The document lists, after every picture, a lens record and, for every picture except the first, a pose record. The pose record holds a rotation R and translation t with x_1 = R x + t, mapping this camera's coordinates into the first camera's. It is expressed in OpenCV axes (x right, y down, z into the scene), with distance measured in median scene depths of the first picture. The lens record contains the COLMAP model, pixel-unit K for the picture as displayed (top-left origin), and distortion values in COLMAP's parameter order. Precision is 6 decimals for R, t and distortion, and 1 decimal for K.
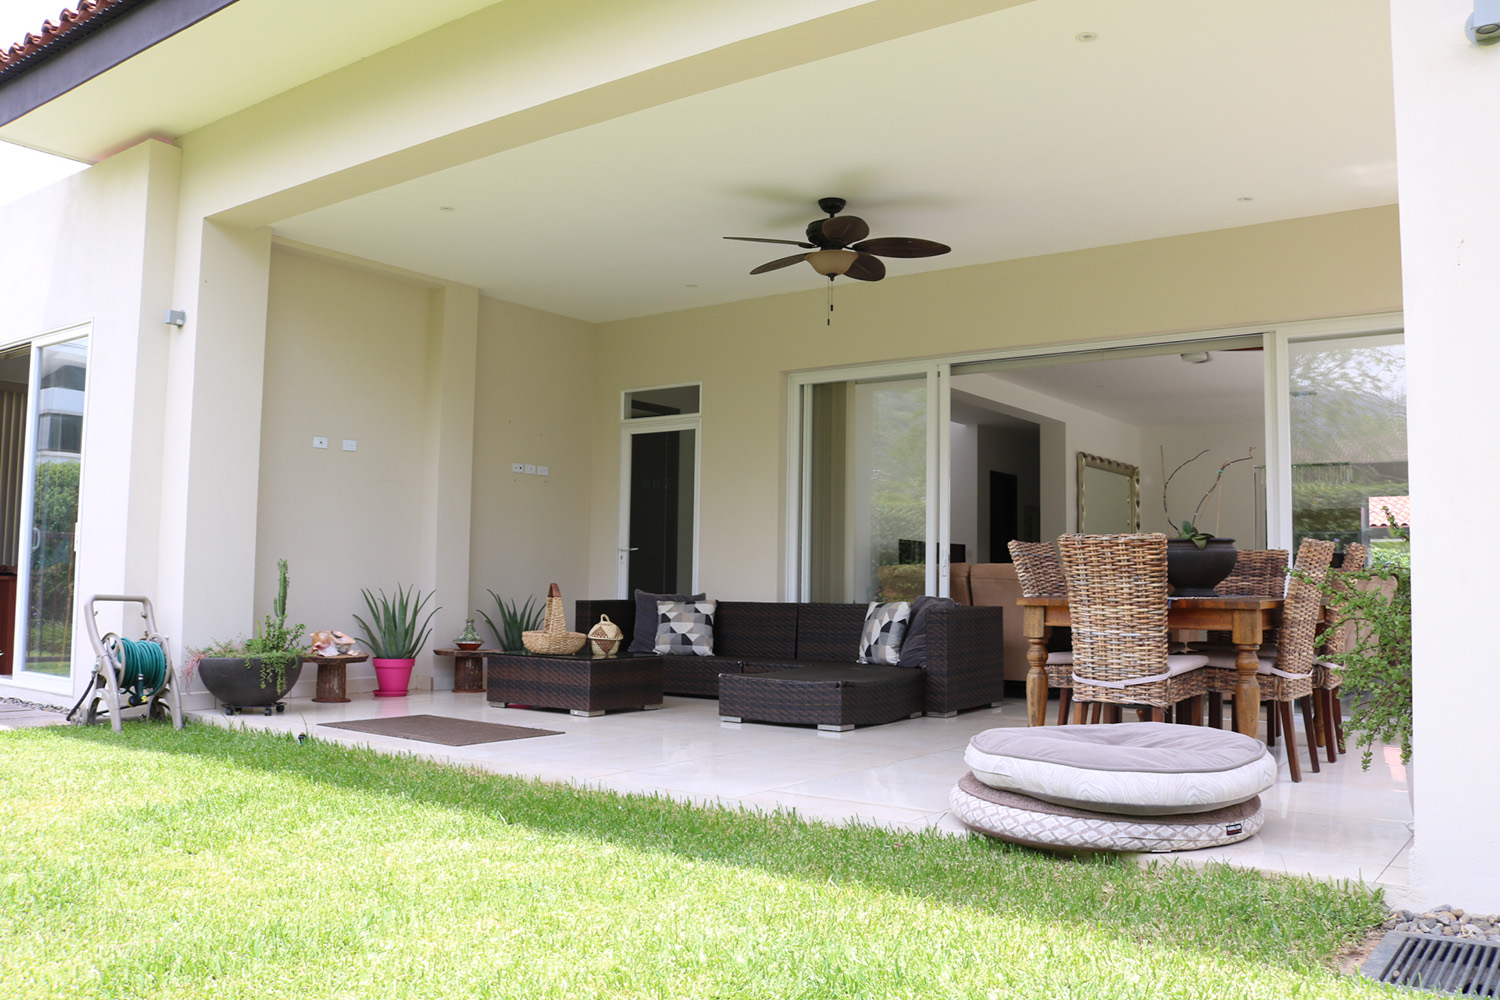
lens RADIAL K [[1238.5, 0, 750.0], [0, 1238.5, 500.0], [0, 0, 1]] dist [-0.148283, 0.096726]
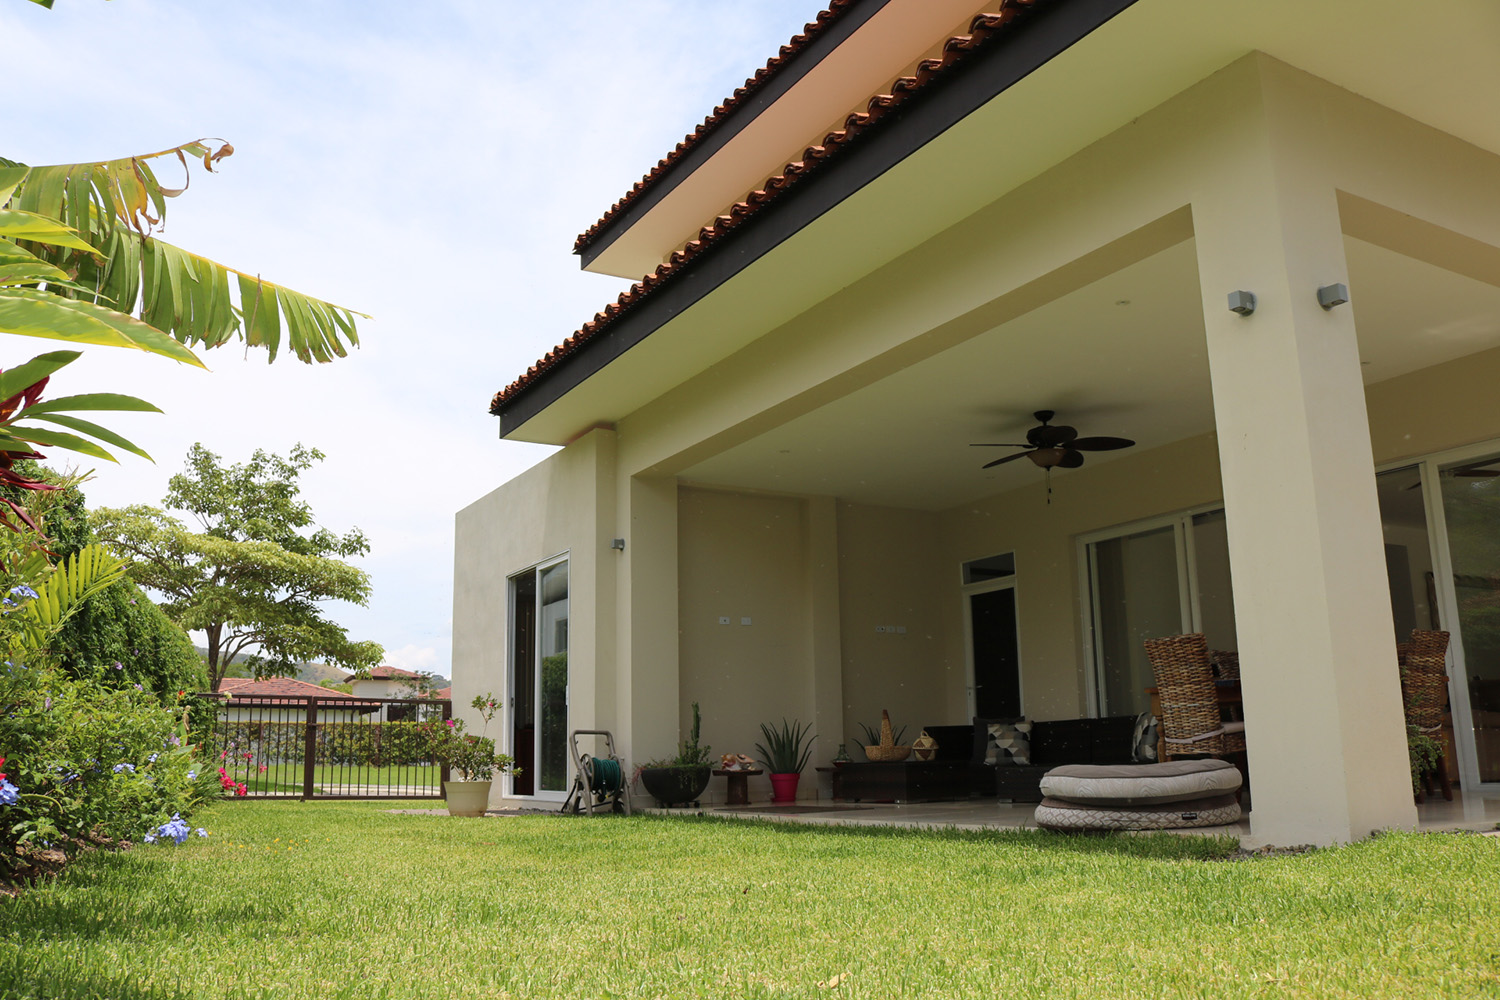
lens RADIAL K [[1238.5, 0, 750.0], [0, 1238.5, 500.0], [0, 0, 1]] dist [-0.148283, 0.096726]
pose [[0.917314, -0.114951, -0.381210, 0.245695], [0.061376, 0.986799, -0.149871, 0.032842], [0.393405, 0.114082, 0.912260, -0.323345]]
